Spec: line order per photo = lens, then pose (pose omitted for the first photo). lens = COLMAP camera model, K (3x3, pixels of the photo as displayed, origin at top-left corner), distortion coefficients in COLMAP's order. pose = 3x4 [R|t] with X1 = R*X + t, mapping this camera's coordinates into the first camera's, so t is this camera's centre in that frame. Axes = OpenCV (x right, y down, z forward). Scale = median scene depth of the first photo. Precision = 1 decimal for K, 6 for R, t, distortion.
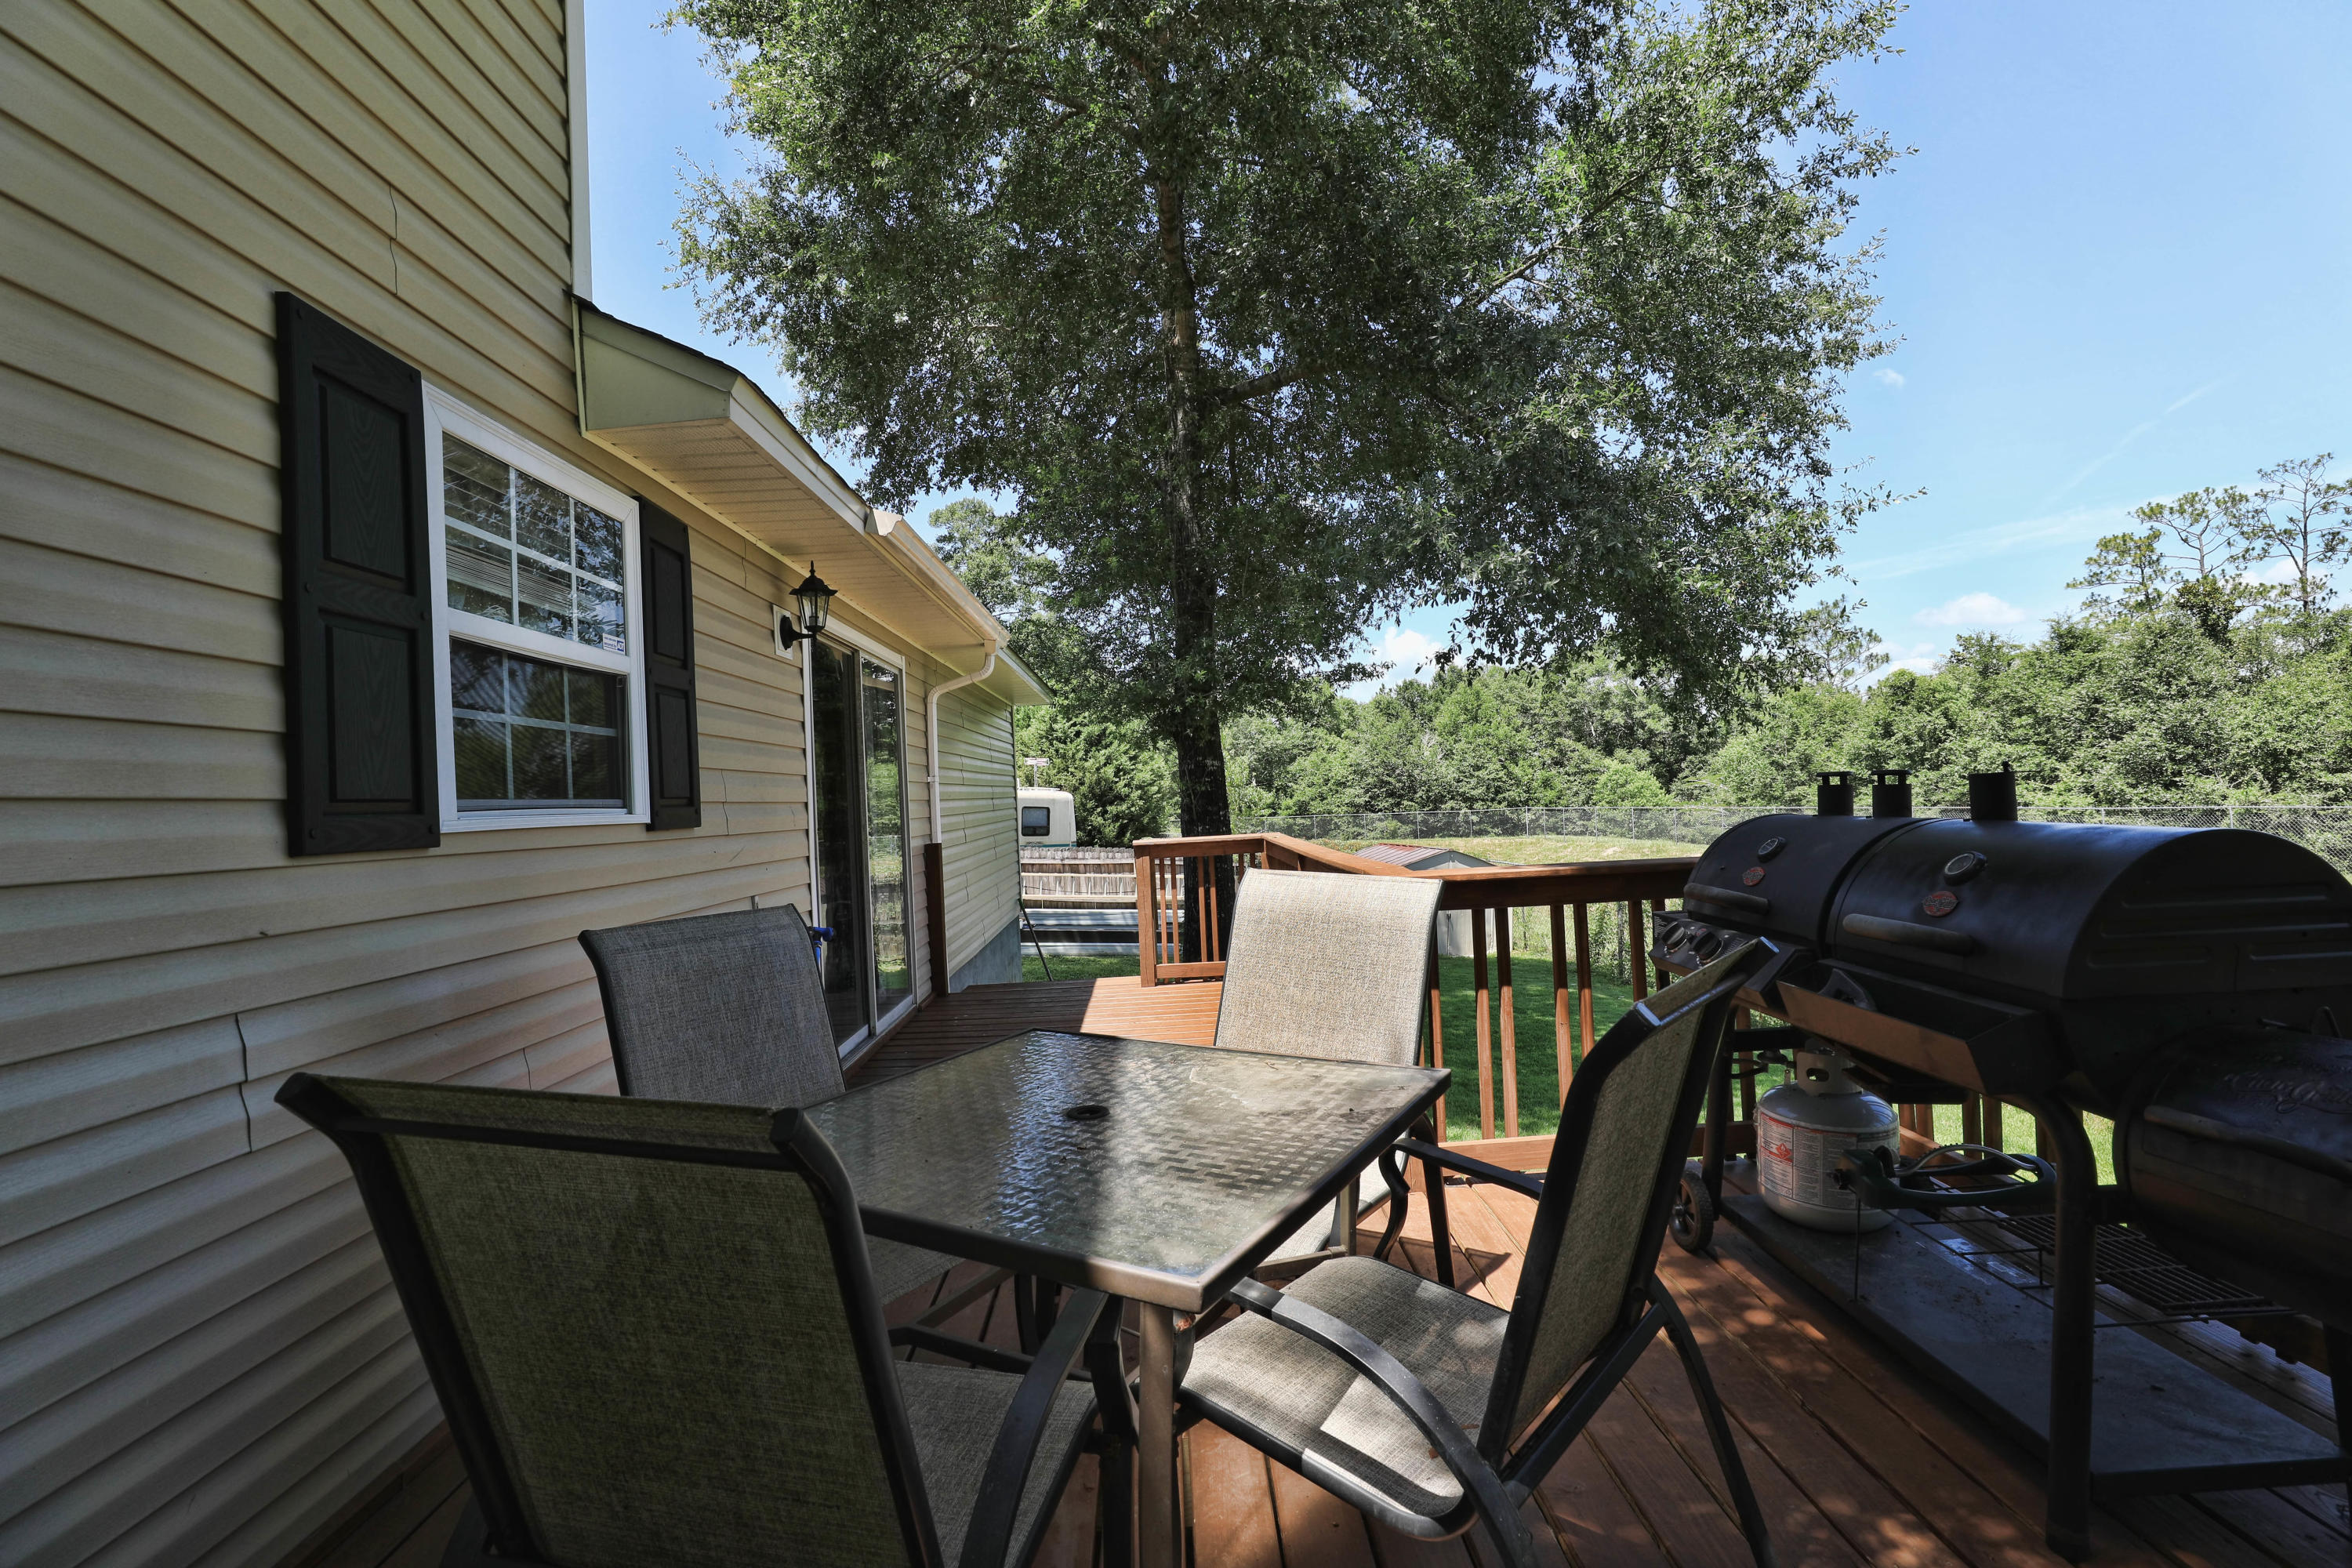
lens RADIAL K [[1075.5, 0, 1165.1], [0, 1075.5, 795.9], [0, 0, 1]] dist [-0.043276, 0.010687]
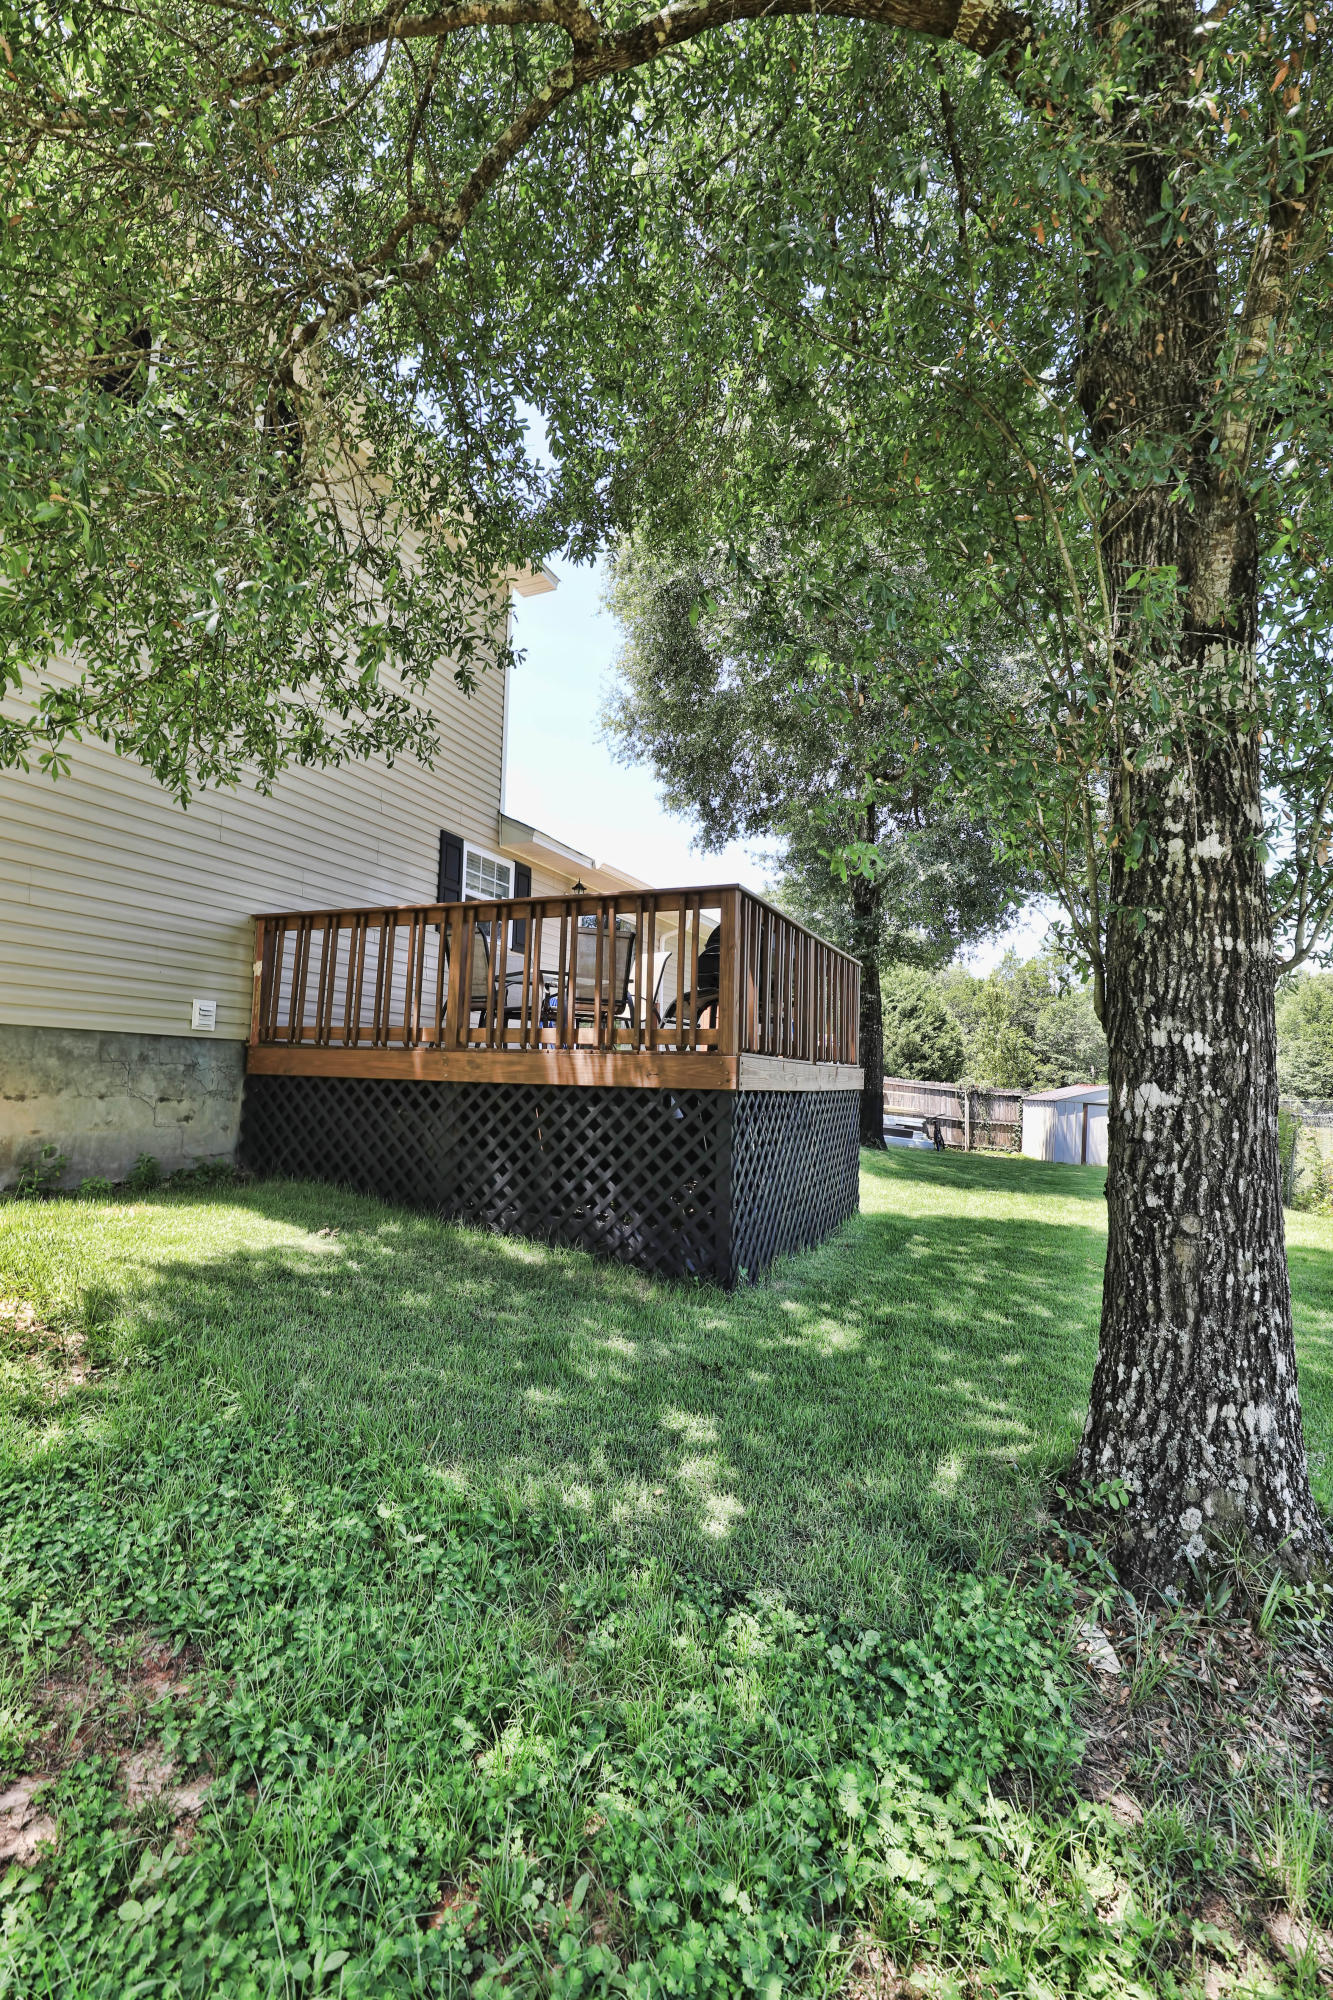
lens RADIAL K [[914.5, 0, 669.7], [0, 914.5, 992.0], [0, 0, 1]] dist [-0.043276, 0.010687]
pose [[0.918415, 0.025992, -0.394764, 0.305530], [-0.063923, 0.994477, -0.083239, 0.097016], [0.390420, 0.101682, 0.915004, -0.399009]]
